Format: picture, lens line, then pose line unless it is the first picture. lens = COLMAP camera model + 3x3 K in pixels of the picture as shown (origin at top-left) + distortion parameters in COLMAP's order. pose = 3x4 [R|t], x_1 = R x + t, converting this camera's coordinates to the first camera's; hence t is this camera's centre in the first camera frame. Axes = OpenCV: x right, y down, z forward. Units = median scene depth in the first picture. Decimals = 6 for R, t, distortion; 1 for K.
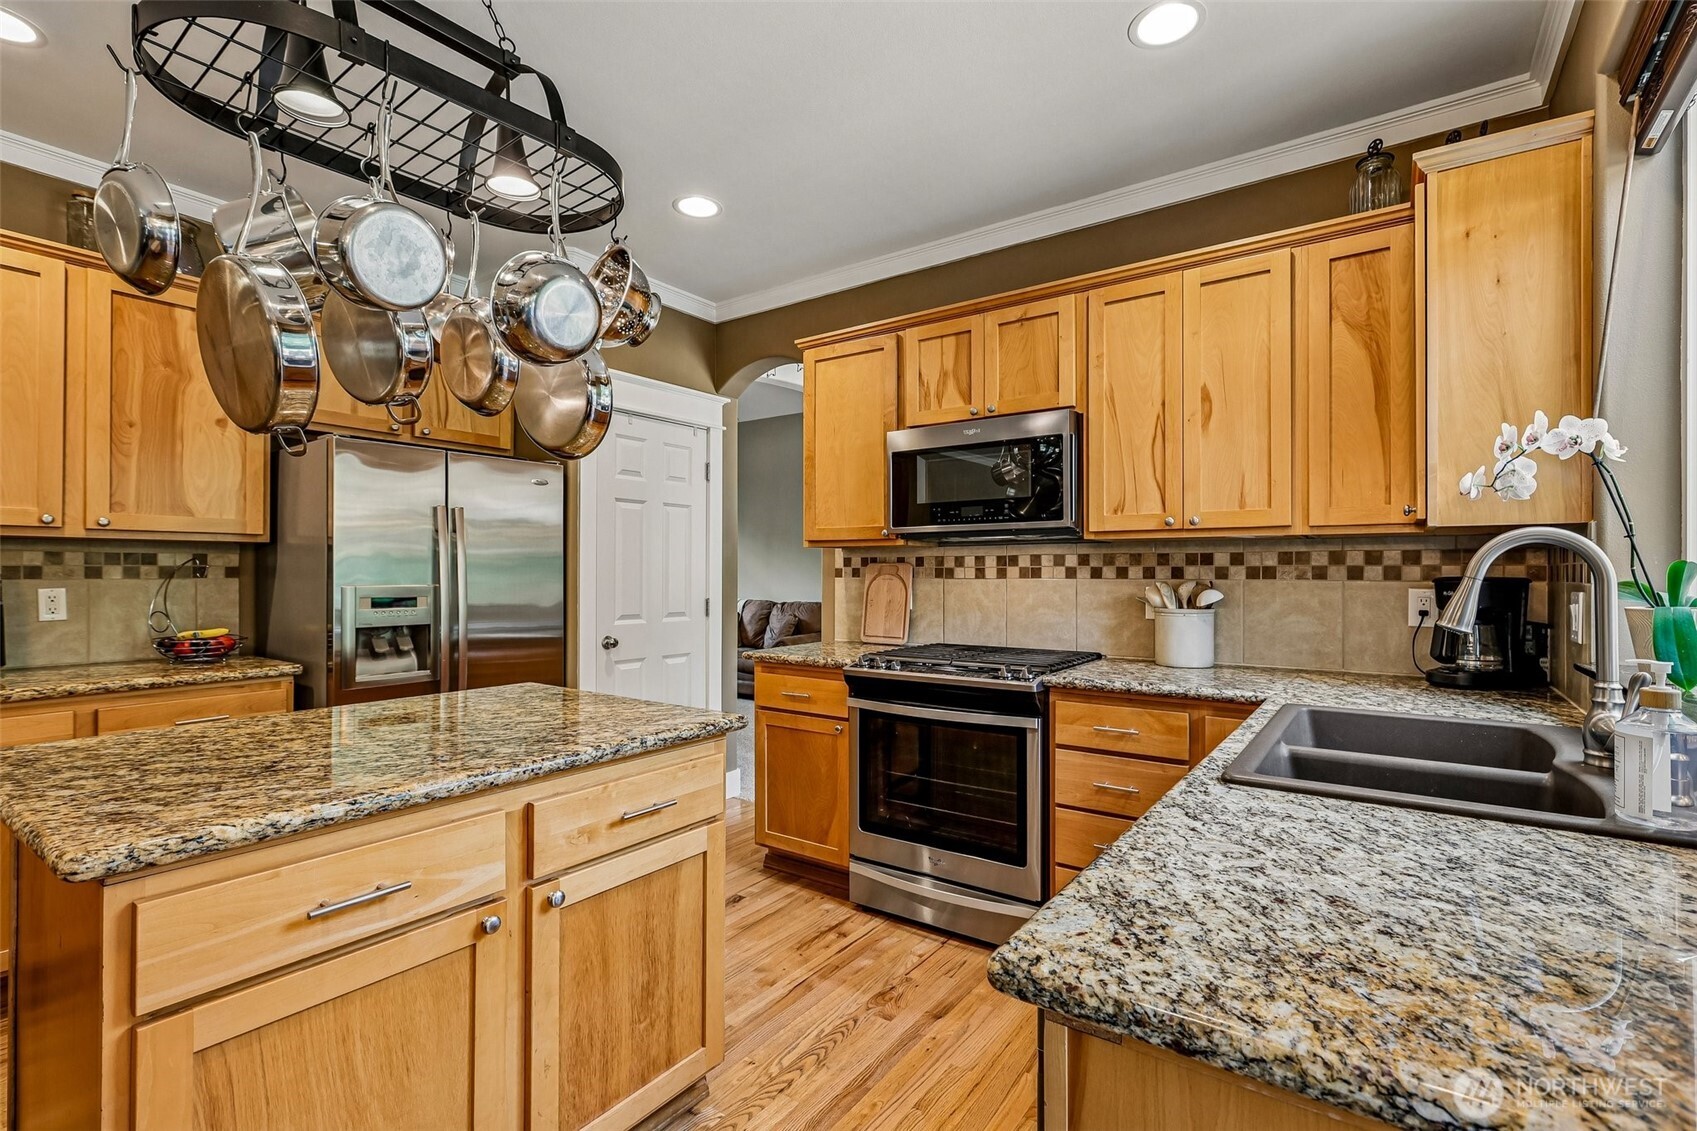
lens RADIAL K [[767.3, 0, 858.7], [0, 767.3, 568.0], [0, 0, 1]] dist [0.007524, 0.001527]
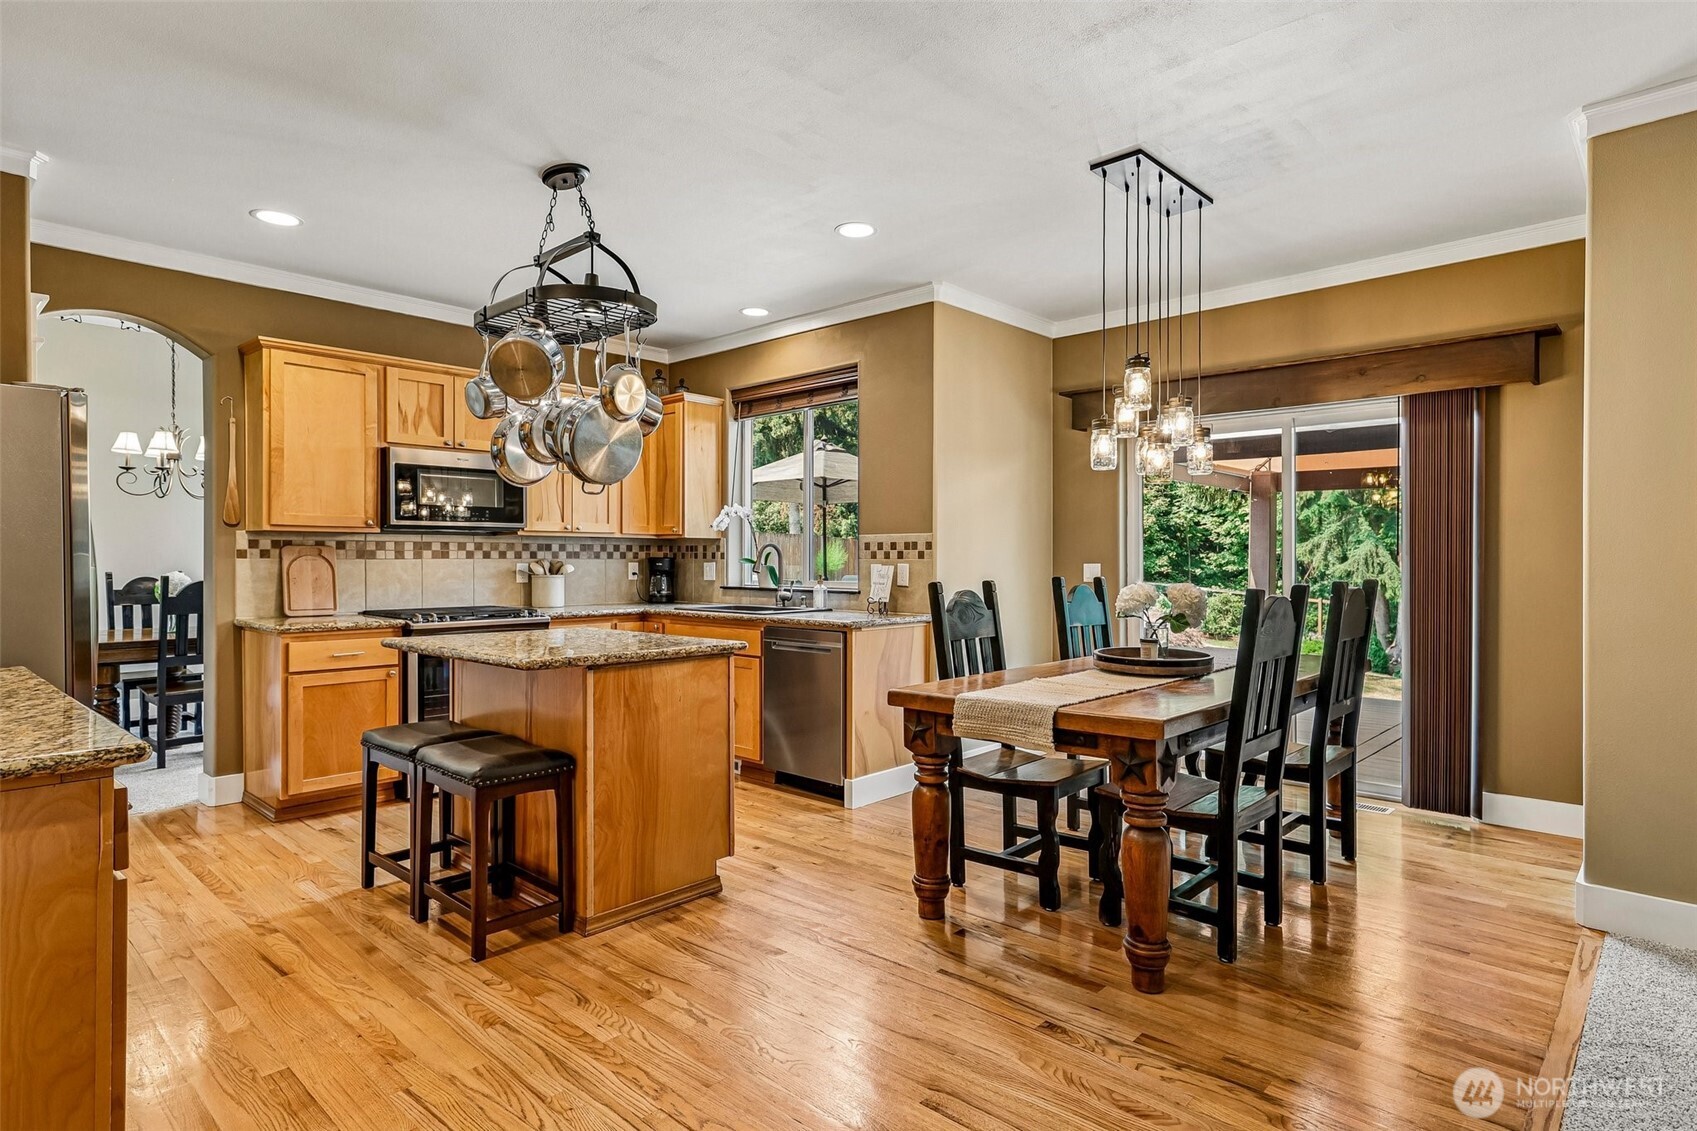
lens RADIAL K [[900.8, 0, 859.2], [0, 900.8, 565.5], [0, 0, 1]] dist [0.008236, 0.001408]
pose [[0.139853, -0.010811, 0.990113, -1.356861], [-0.010831, 0.999864, 0.012448, -0.003037], [-0.990113, -0.012465, 0.139717, -0.004643]]
